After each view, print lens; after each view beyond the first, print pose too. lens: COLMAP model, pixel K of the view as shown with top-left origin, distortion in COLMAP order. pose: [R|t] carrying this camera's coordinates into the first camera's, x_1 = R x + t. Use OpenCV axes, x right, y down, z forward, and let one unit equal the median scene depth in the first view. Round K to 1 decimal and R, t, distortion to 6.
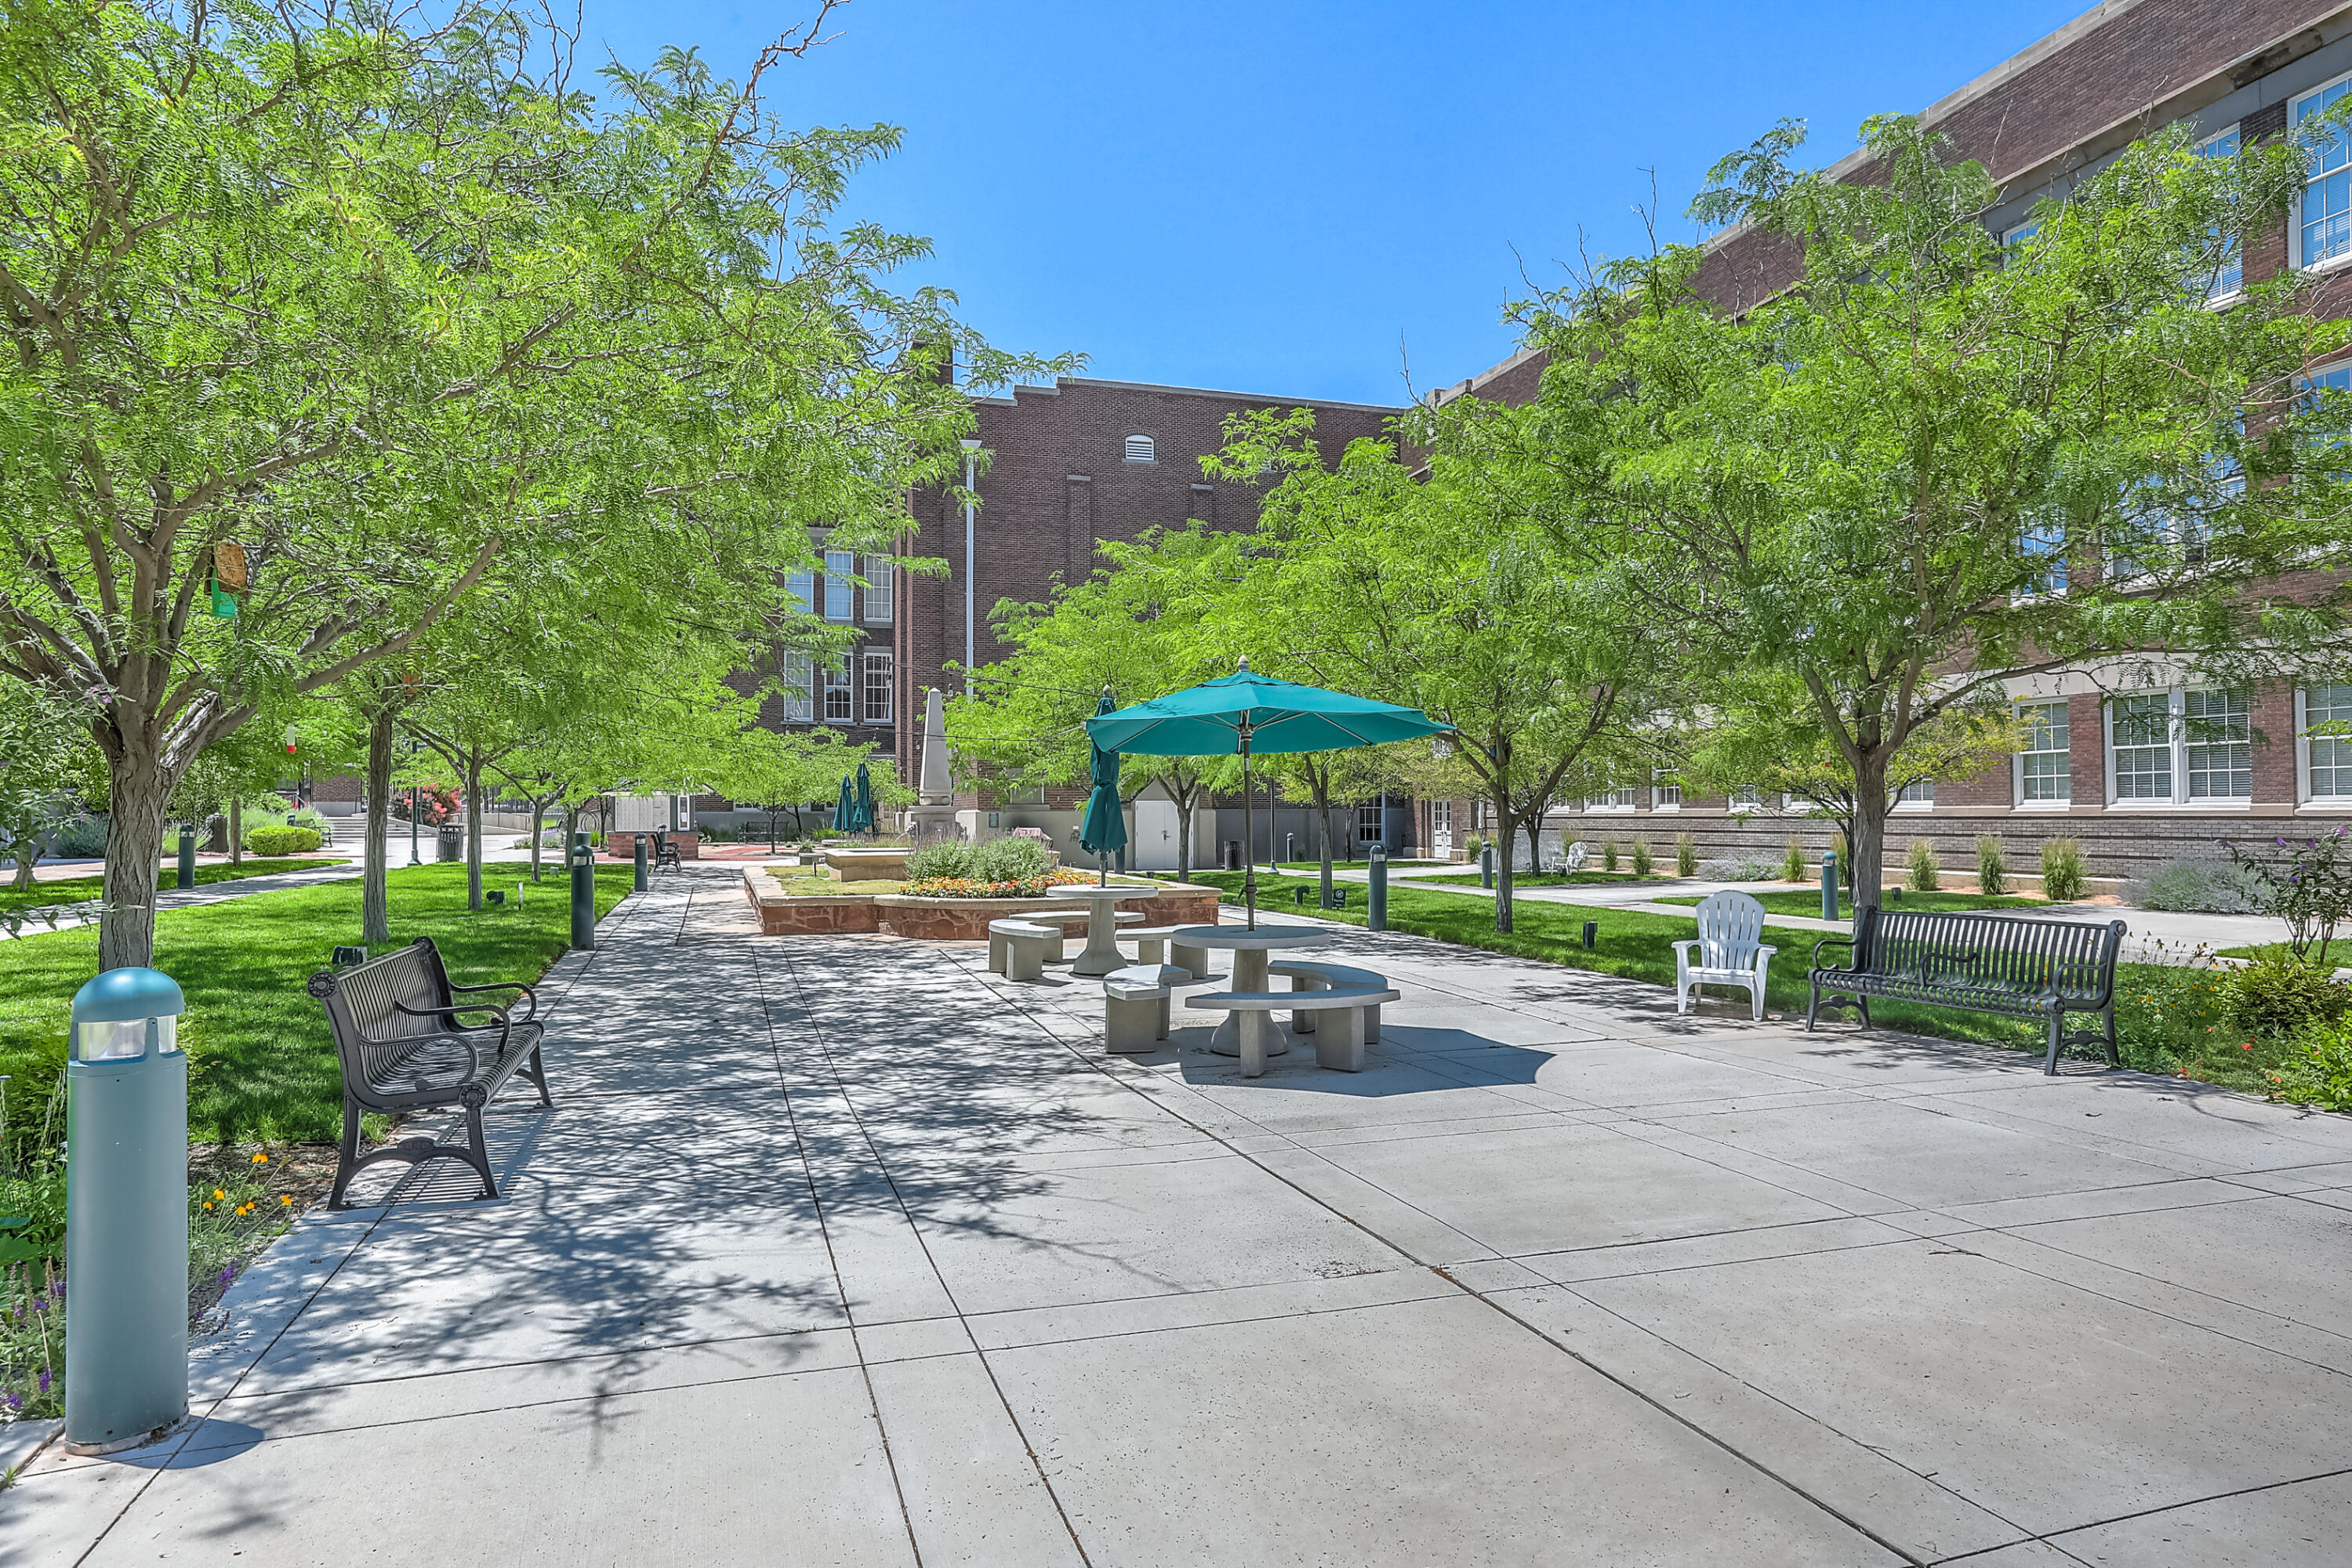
lens RADIAL K [[1412.2, 0, 1190.1], [0, 1412.2, 787.8], [0, 0, 1]] dist [0.020781, 0.015026]
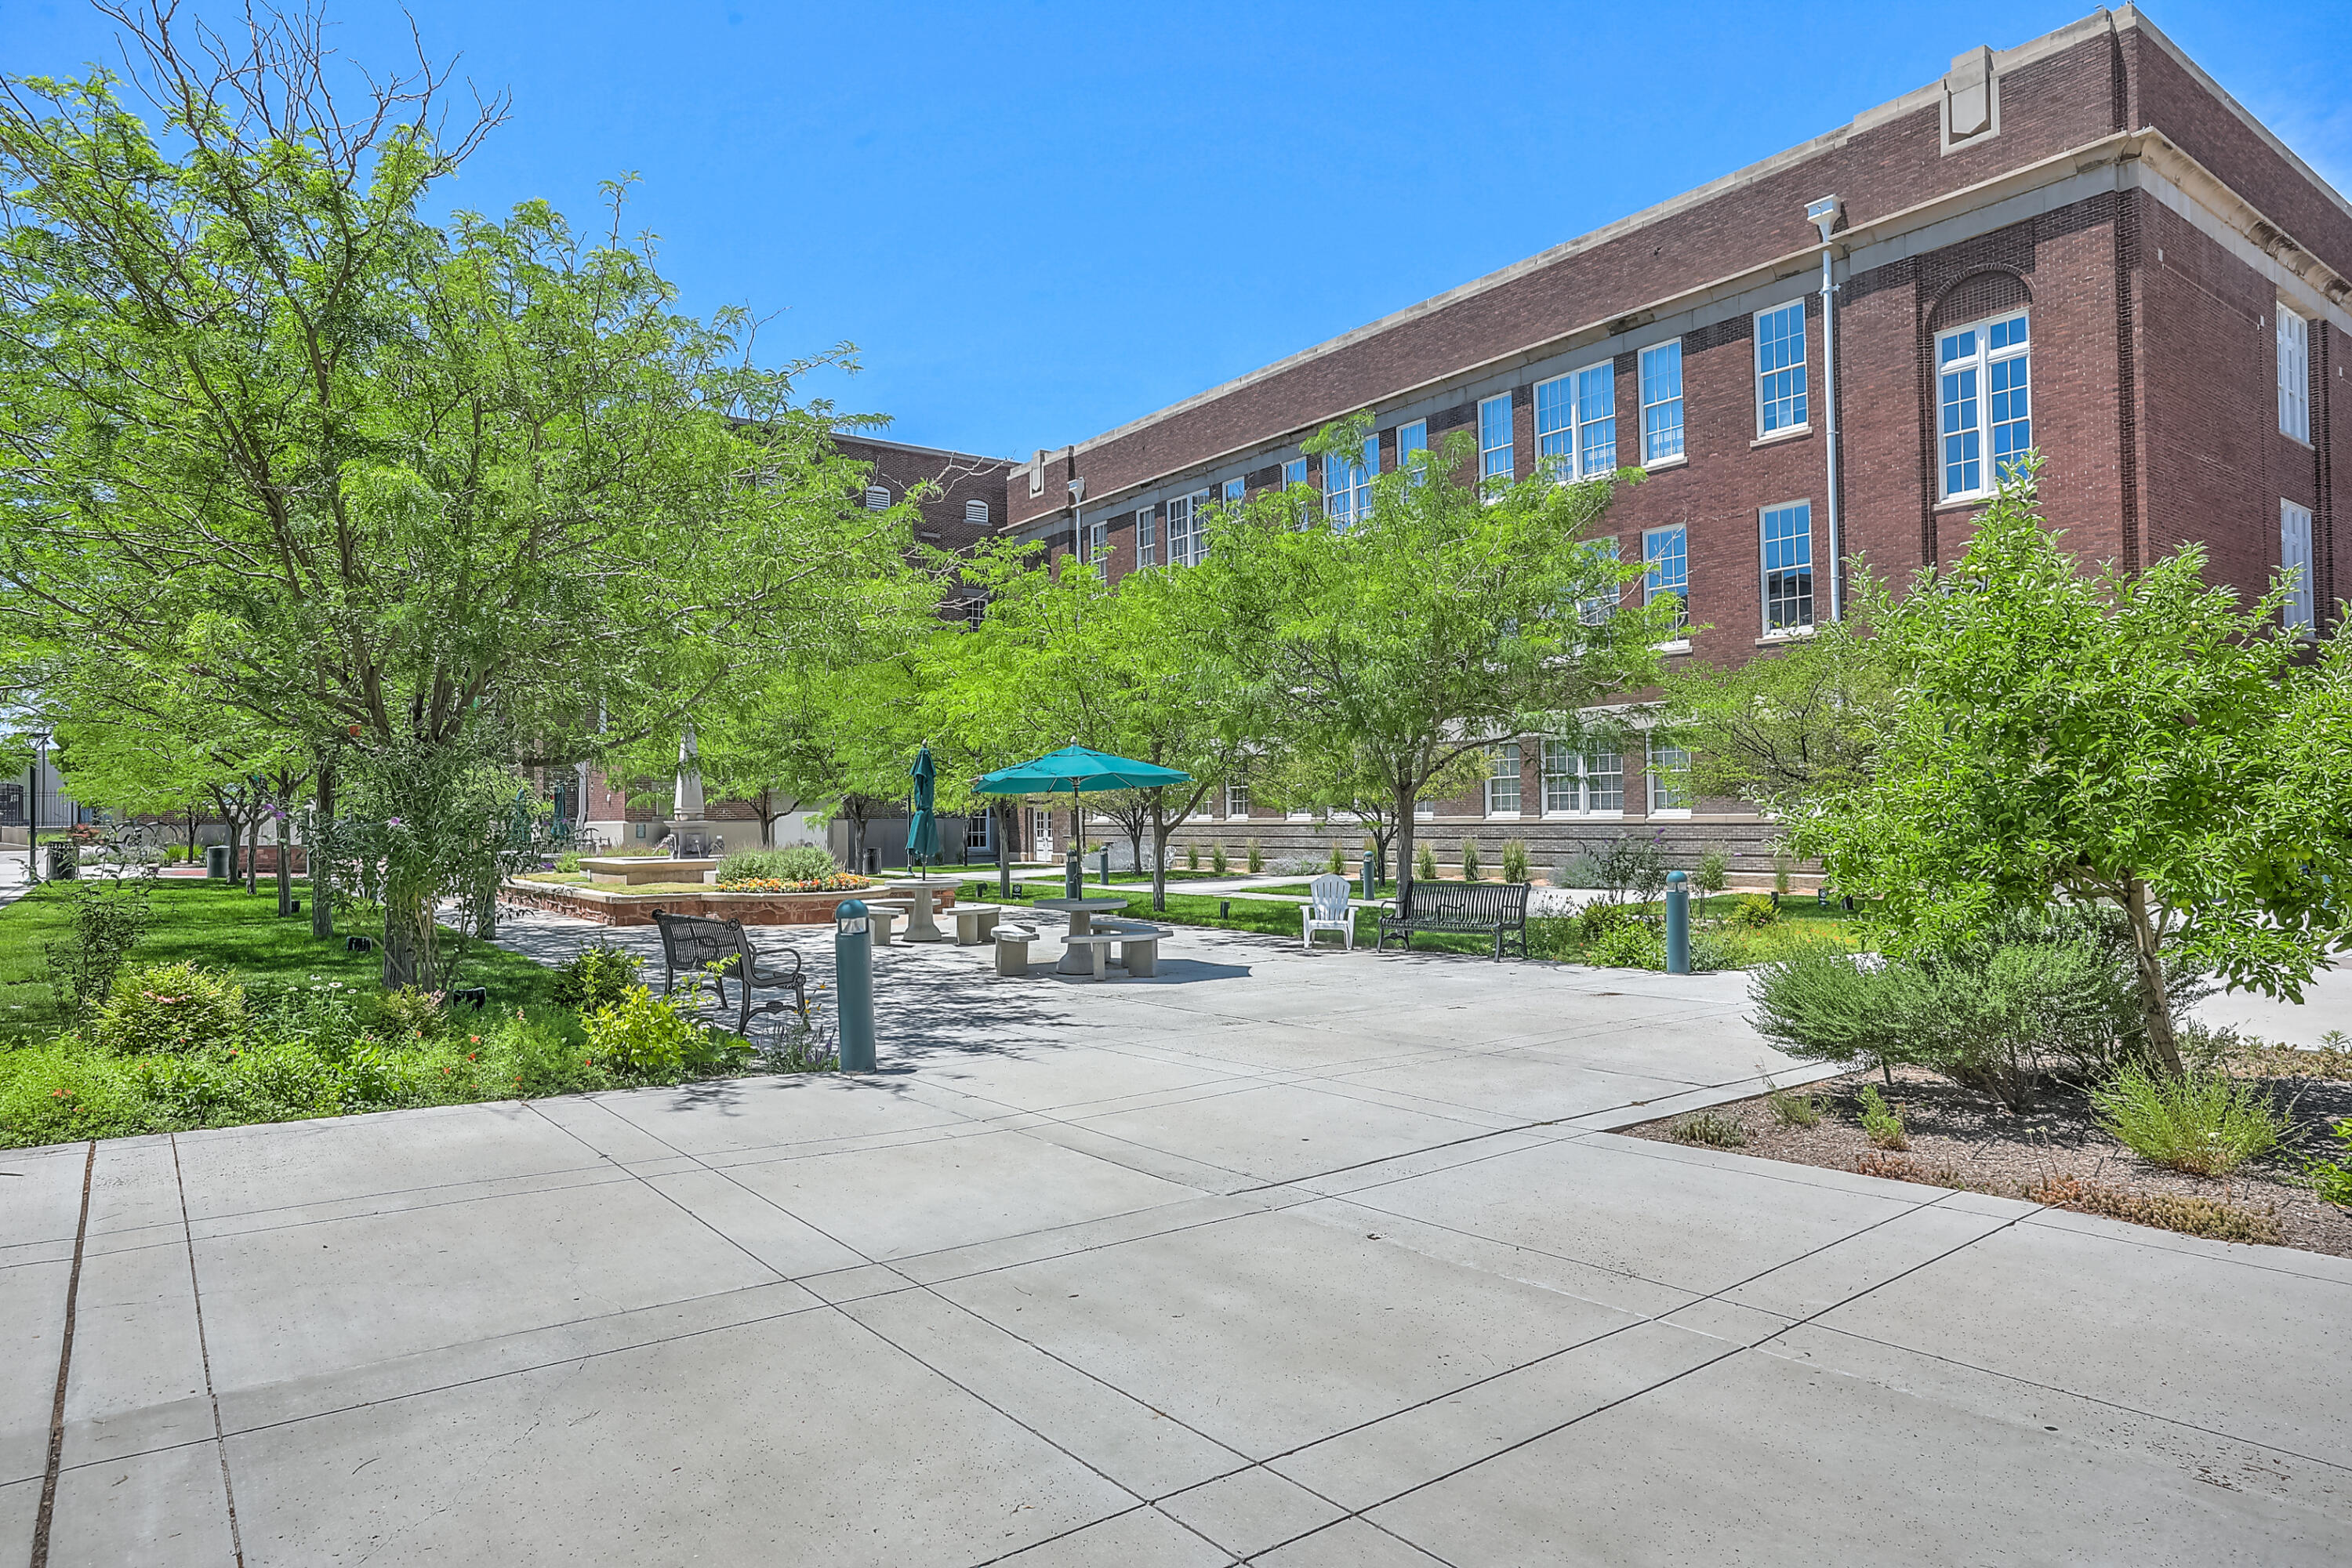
lens RADIAL K [[1412.2, 0, 1171.6], [0, 1412.2, 793.8], [0, 0, 1]] dist [0.020781, 0.015026]
pose [[0.954183, 0.000377, 0.299224, -0.152714], [-0.000444, 1.000000, 0.000155, -0.011369], [-0.299224, -0.000281, 0.954183, -0.271356]]
